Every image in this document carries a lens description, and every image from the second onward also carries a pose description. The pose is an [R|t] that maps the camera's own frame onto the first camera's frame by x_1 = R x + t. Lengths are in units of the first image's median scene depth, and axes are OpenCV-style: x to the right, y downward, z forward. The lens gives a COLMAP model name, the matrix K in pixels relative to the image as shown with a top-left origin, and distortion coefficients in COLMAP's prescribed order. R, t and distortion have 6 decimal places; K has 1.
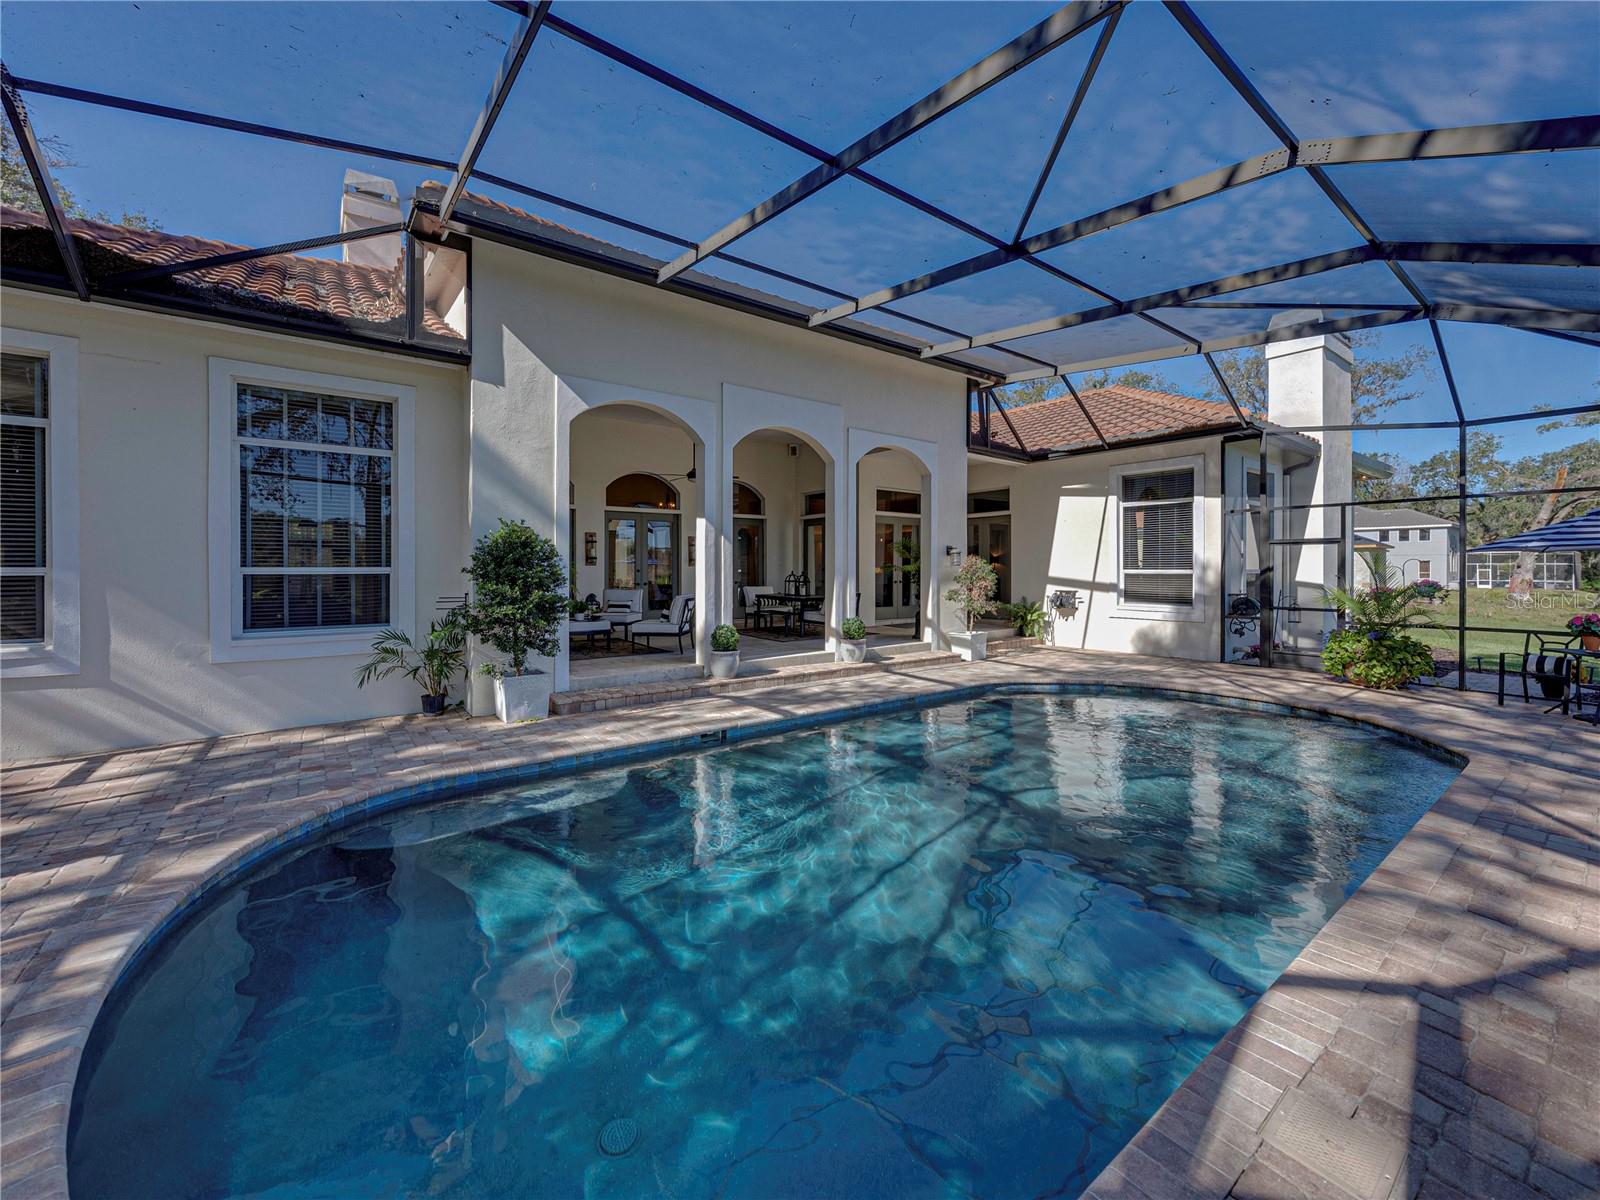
lens RADIAL K [[624.3, 0, 805.2], [0, 624.3, 570.0], [0, 0, 1]] dist [-0.007846, 0.000927]
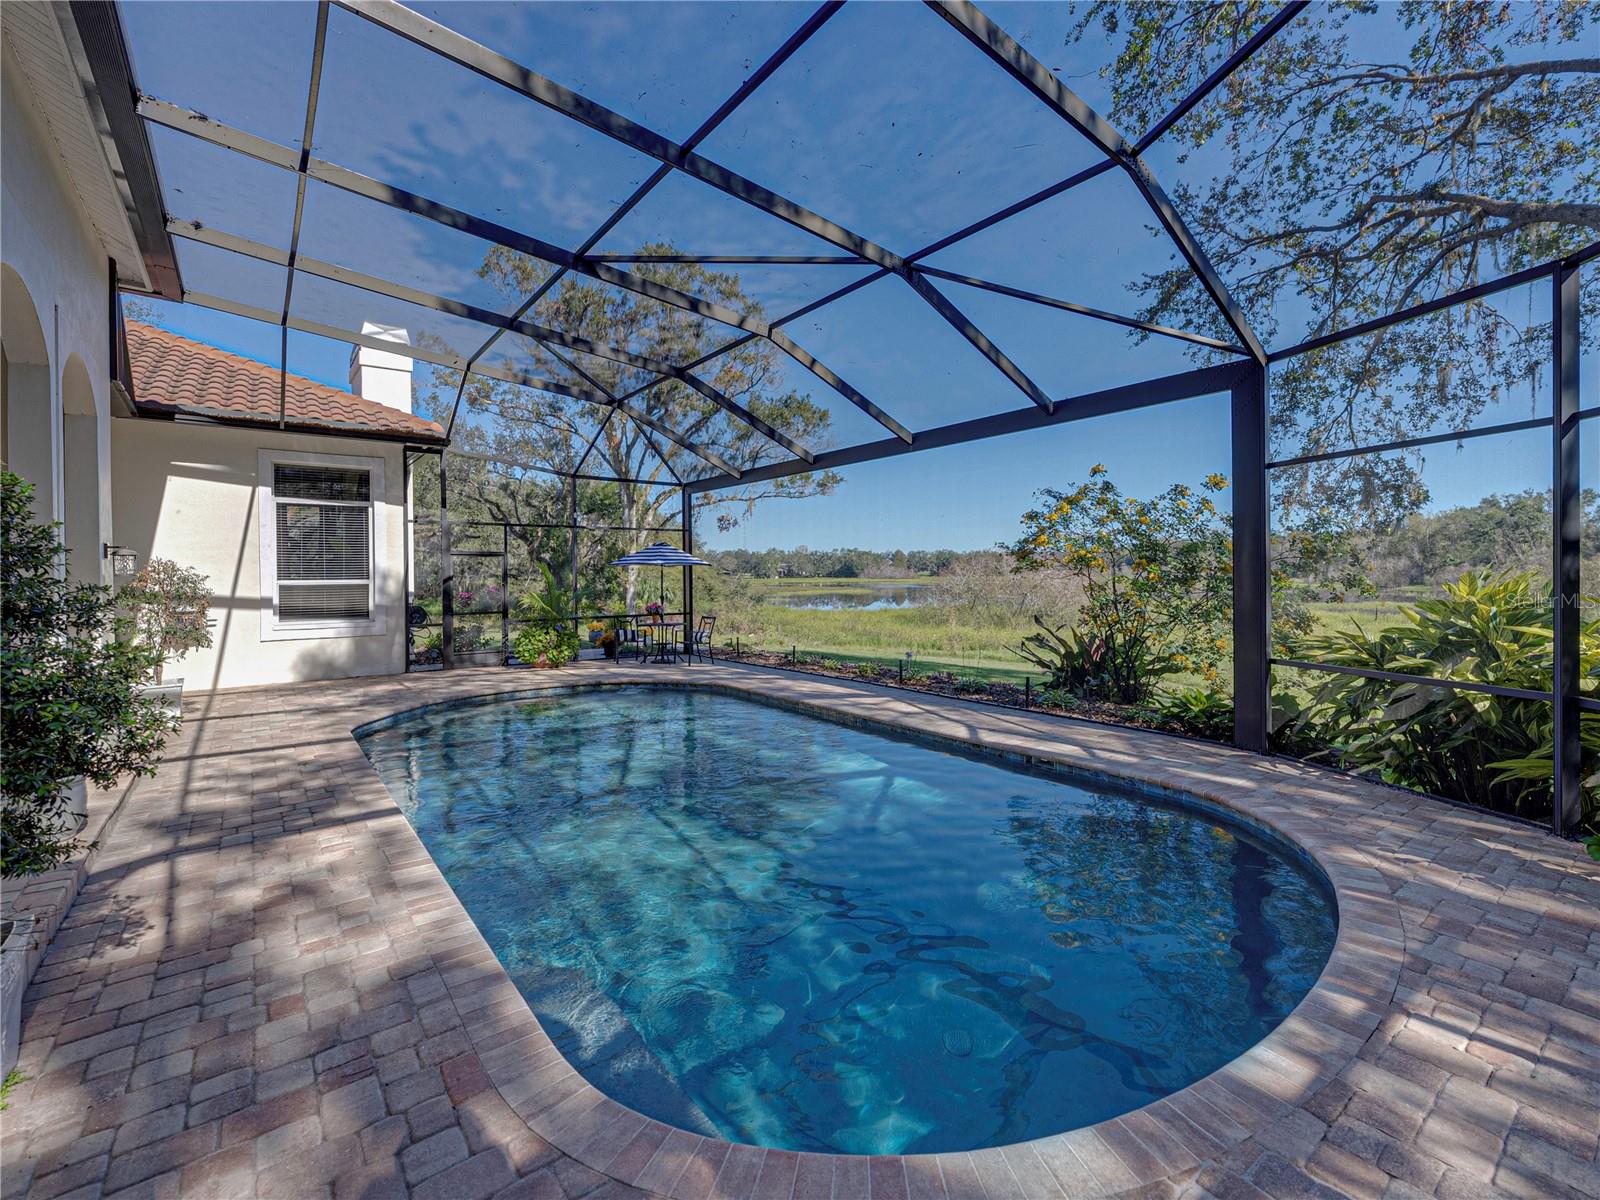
lens RADIAL K [[706.9, 0, 803.6], [0, 706.9, 583.6], [0, 0, 1]] dist [0.001879, -0.000039]
pose [[0.011094, -0.015821, 0.999813, -0.429516], [0.009483, 0.999832, 0.015716, -0.004711], [-0.999893, 0.009306, 0.011242, 0.332756]]
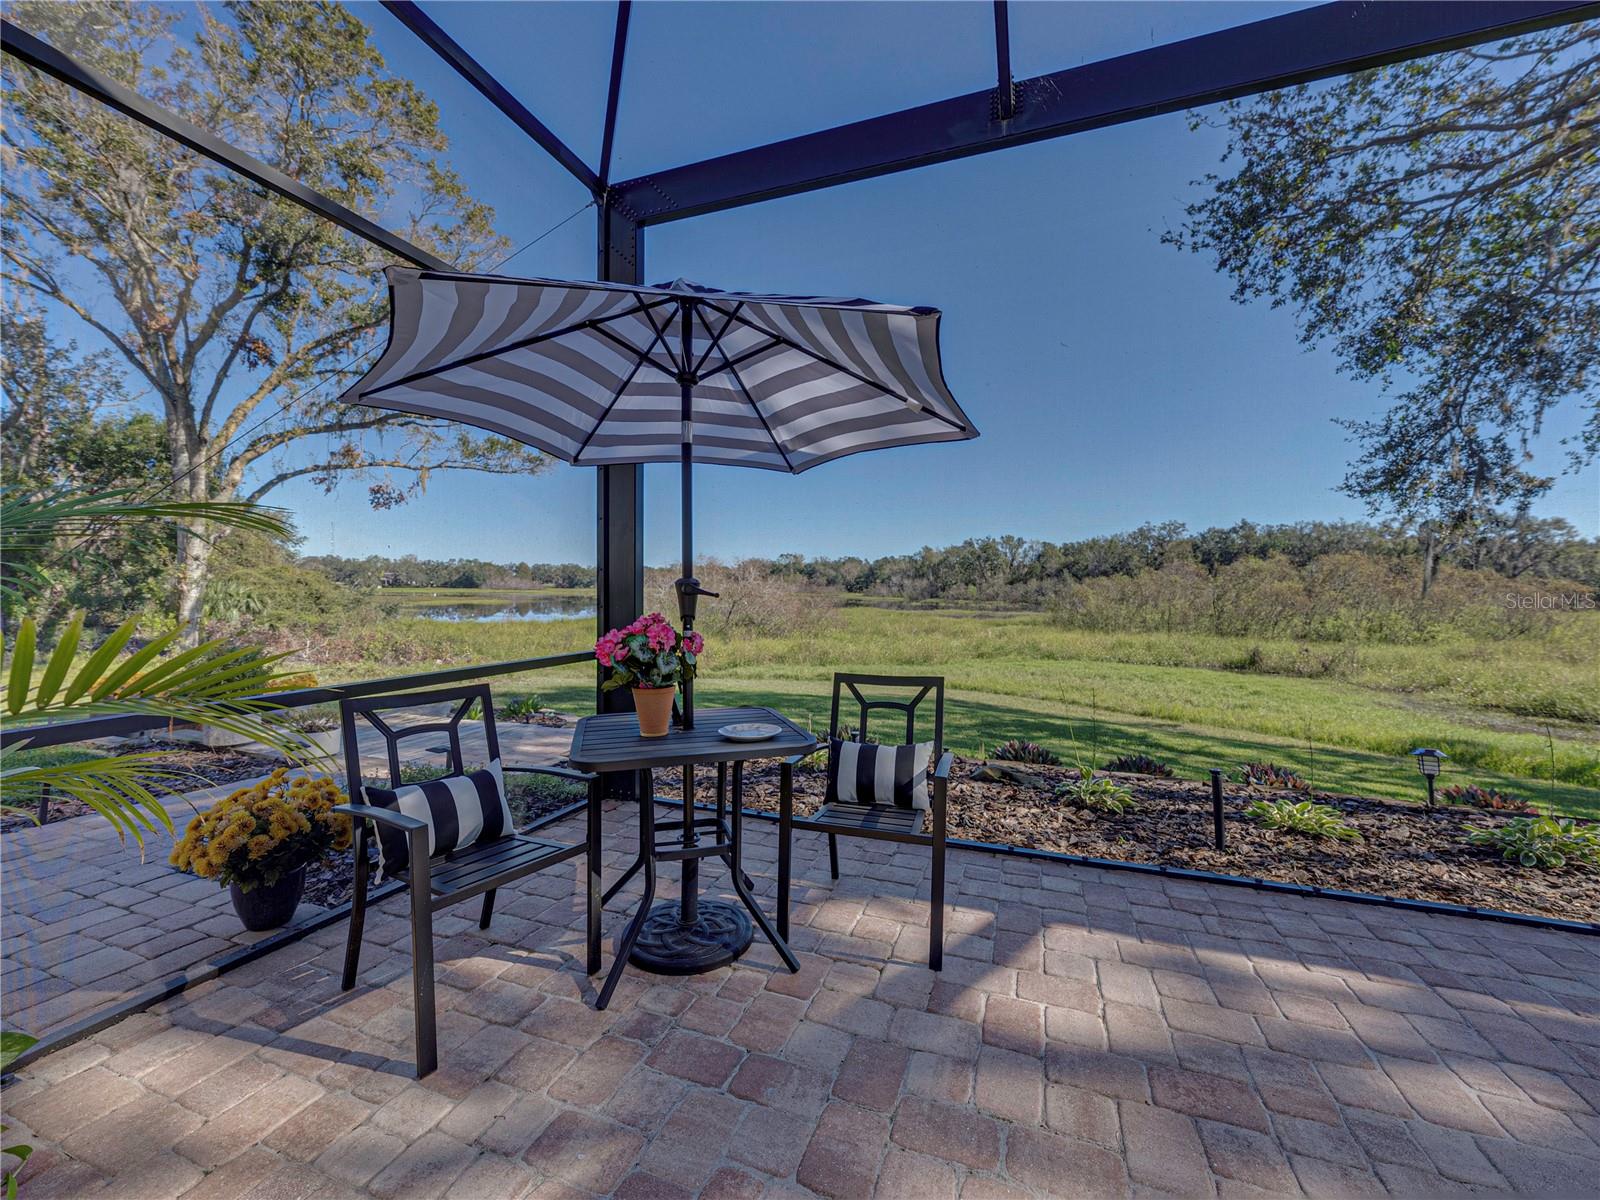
lens RADIAL K [[624.3, 0, 810.5], [0, 624.3, 598.2], [0, 0, 1]] dist [-0.007846, 0.000927]
pose [[-0.529655, -0.021419, 0.847943, 0.590186], [-0.008375, 0.999764, 0.020023, 0.034729], [-0.848172, 0.003504, -0.529709, 0.661234]]
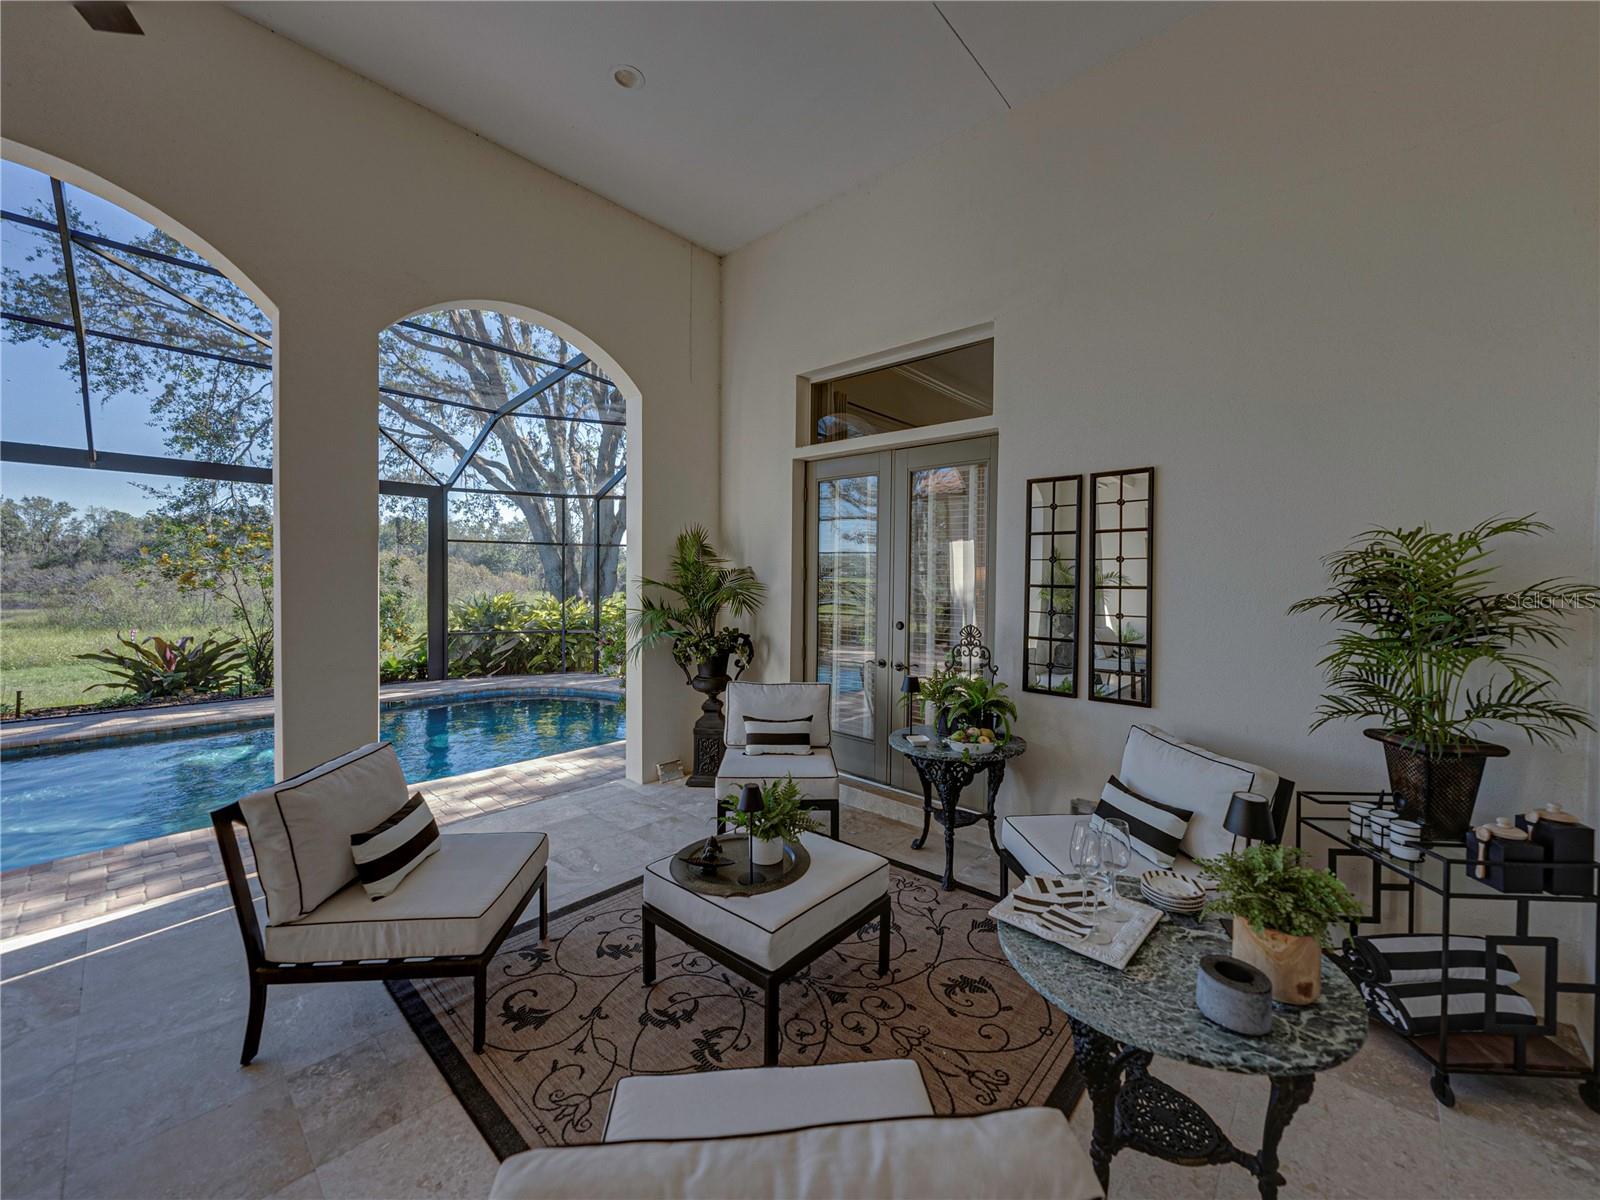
lens RADIAL K [[624.3, 0, 793.5], [0, 624.3, 591.0], [0, 0, 1]] dist [-0.007846, 0.000927]
pose [[-0.987888, -0.007232, -0.155000, -0.268011], [-0.010999, 0.999664, 0.023463, -0.031525], [0.154778, 0.024884, -0.987636, 1.092384]]
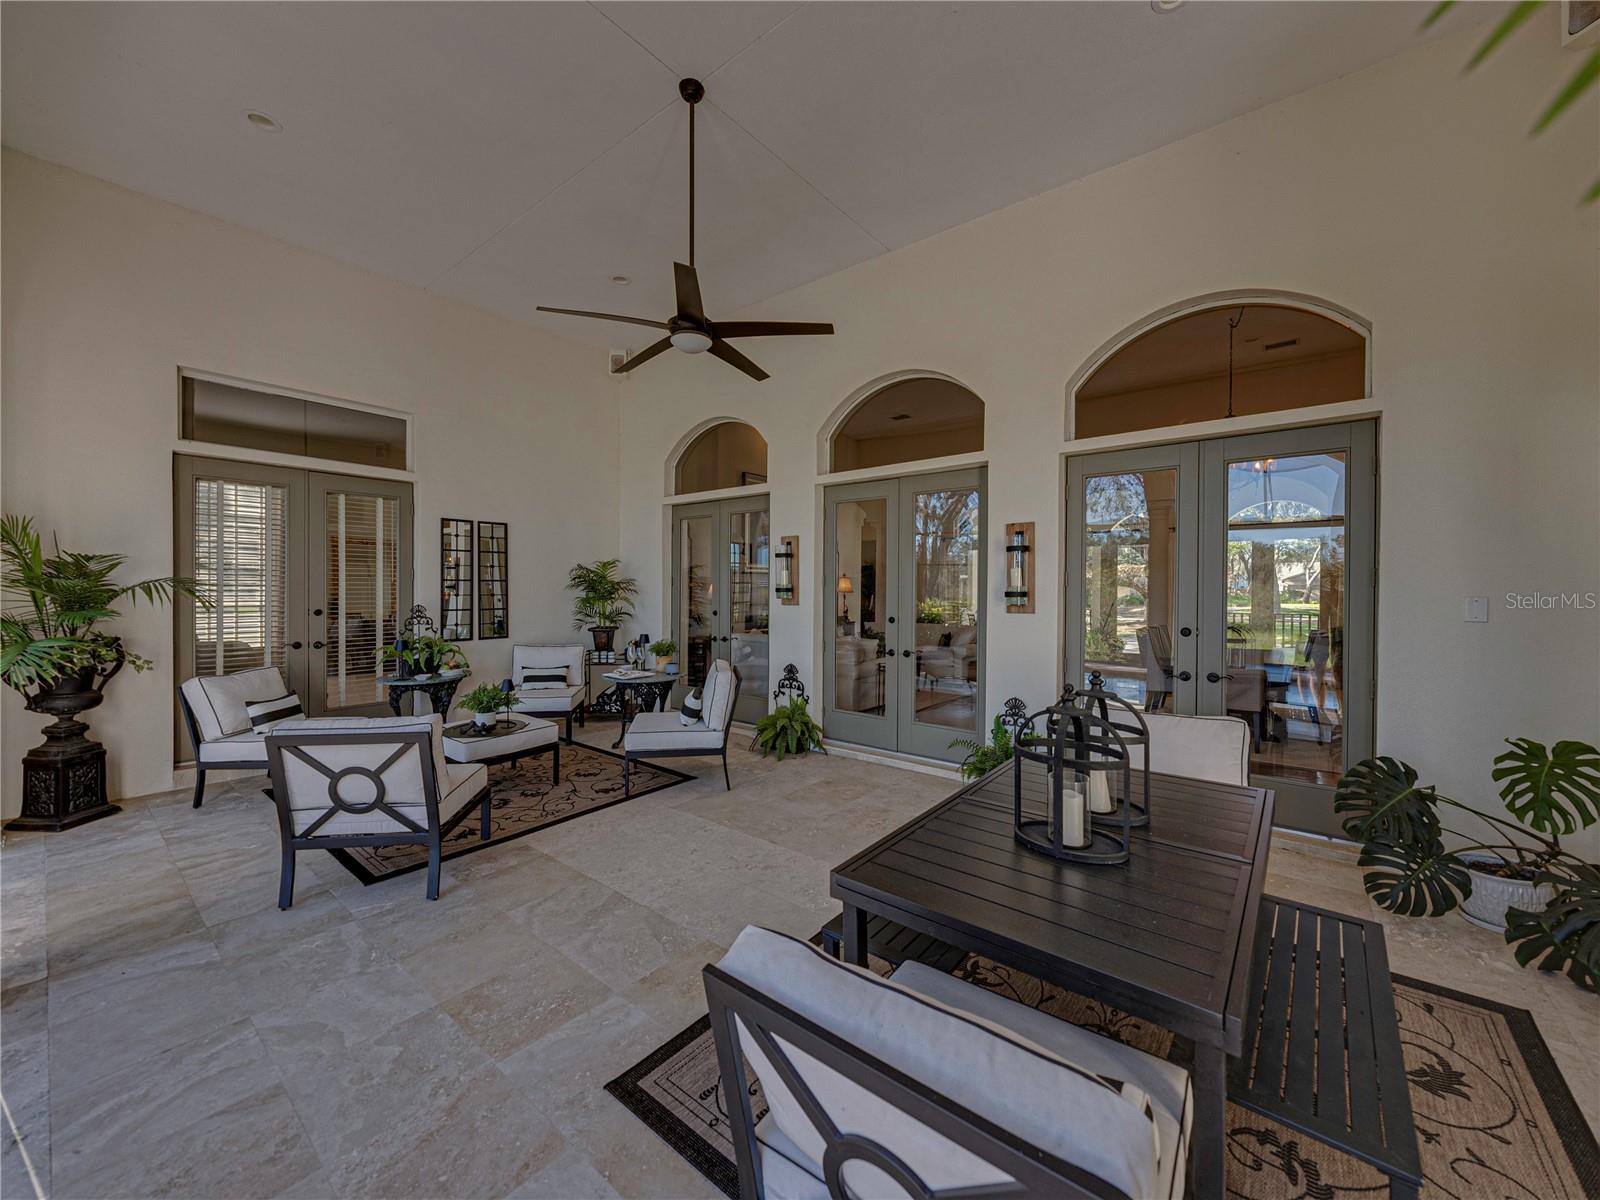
lens RADIAL K [[624.3, 0, 808.2], [0, 624.3, 587.5], [0, 0, 1]] dist [-0.007846, 0.000927]
pose [[0.226213, 0.002470, -0.974075, 0.206685], [-0.008383, 0.999965, 0.000589, -0.023878], [0.974042, 0.008032, 0.226226, 0.974350]]
